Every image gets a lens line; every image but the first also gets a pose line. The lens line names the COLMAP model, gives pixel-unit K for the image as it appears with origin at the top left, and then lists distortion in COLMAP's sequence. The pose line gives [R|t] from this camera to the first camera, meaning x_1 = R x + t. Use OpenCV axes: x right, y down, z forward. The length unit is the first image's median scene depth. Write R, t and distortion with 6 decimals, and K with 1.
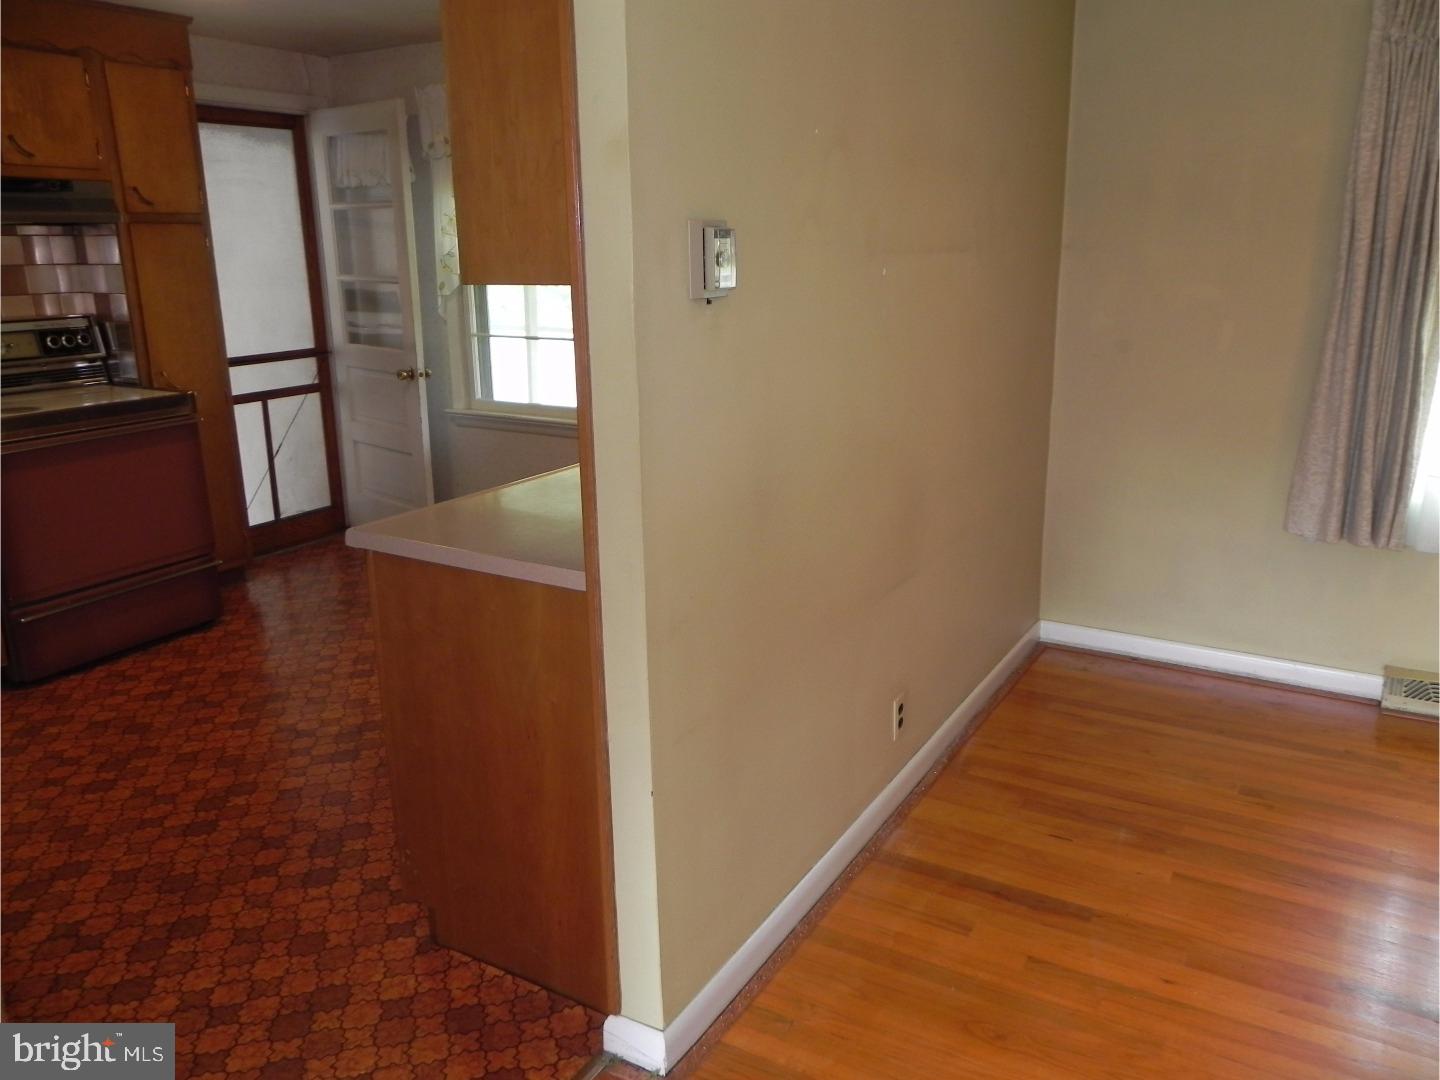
lens RADIAL K [[1089.5, 0, 743.6], [0, 1089.5, 537.7], [0, 0, 1]] dist [-0.030552, 0.035442]
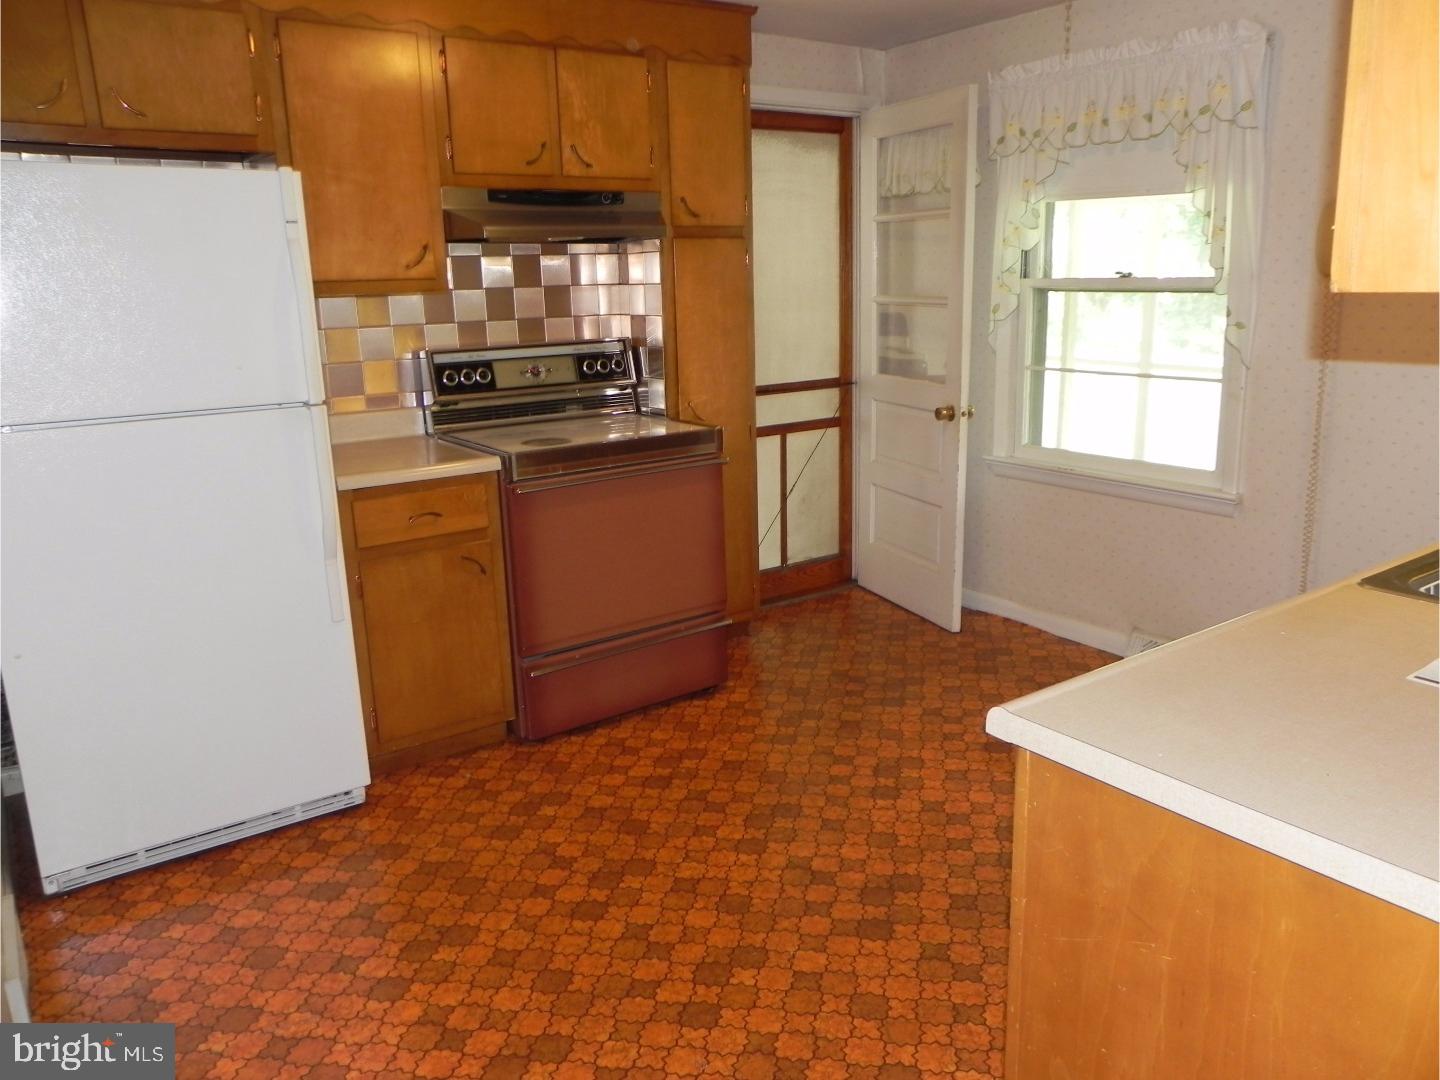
lens RADIAL K [[1089.5, 0, 740.3], [0, 1089.5, 538.1], [0, 0, 1]] dist [-0.030552, 0.035442]
pose [[0.912392, 0.083537, -0.400703, -0.138622], [-0.092057, 0.995752, -0.002023, -0.046678], [0.398831, 0.038733, 0.916206, 0.210415]]
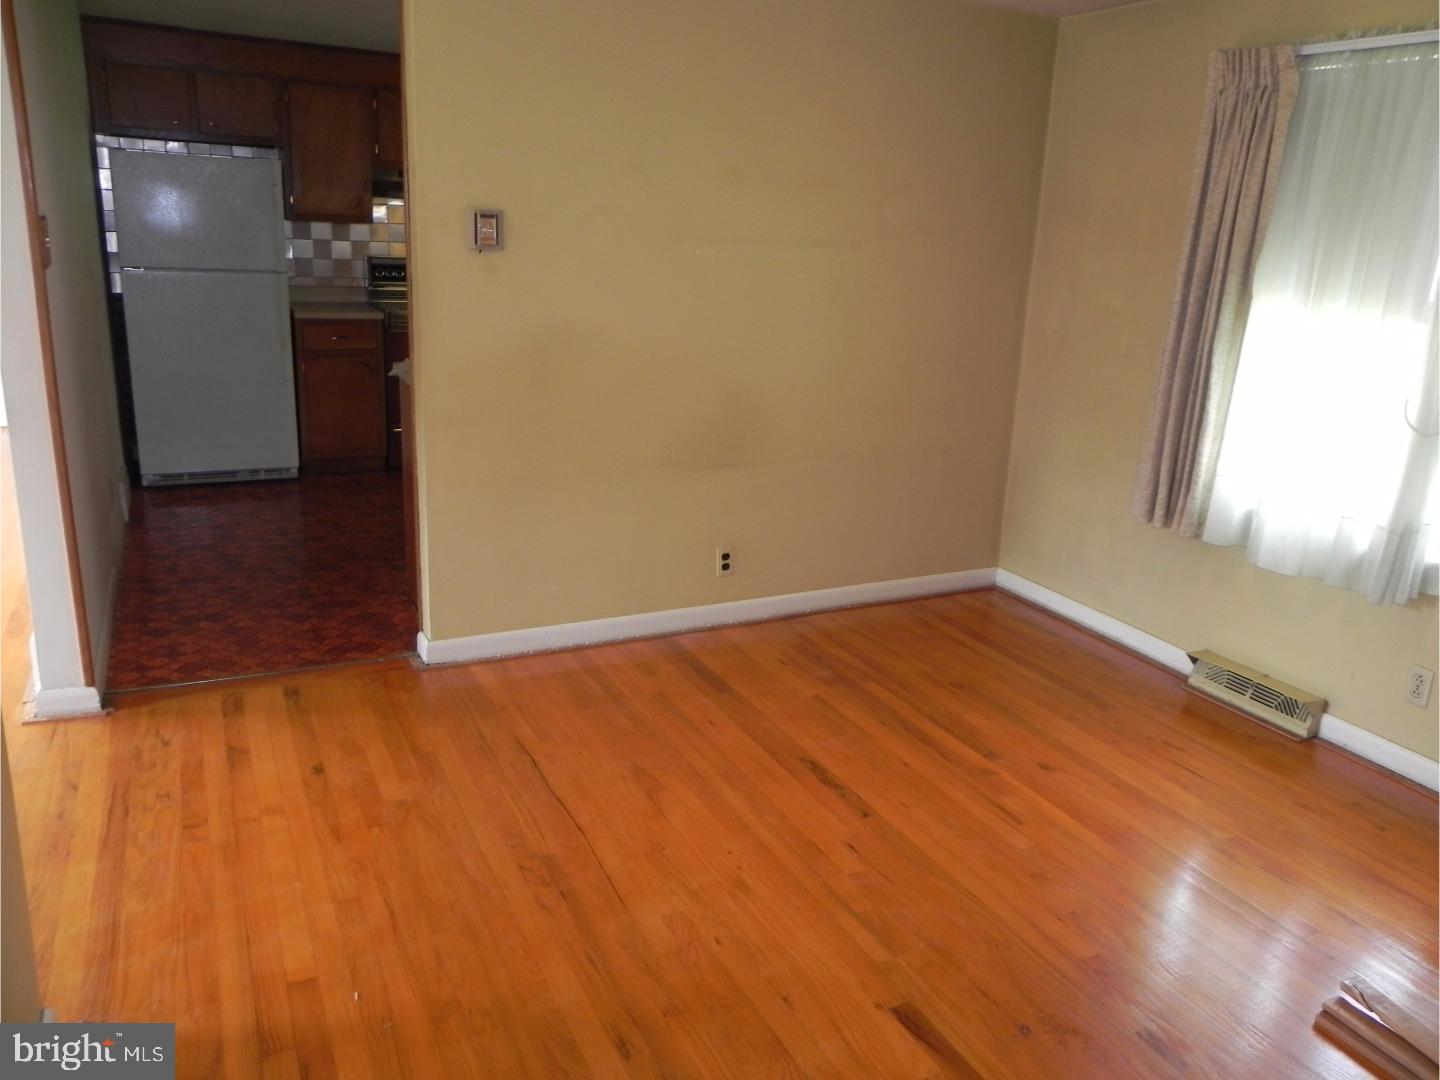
lens RADIAL K [[1089.5, 0, 726.1], [0, 1089.5, 530.9], [0, 0, 1]] dist [-0.030552, 0.035442]
pose [[0.833719, 0.196495, -0.516045, 0.626912], [-0.197769, 0.978805, 0.053185, 0.032731], [0.515558, 0.057716, 0.854909, -0.173056]]
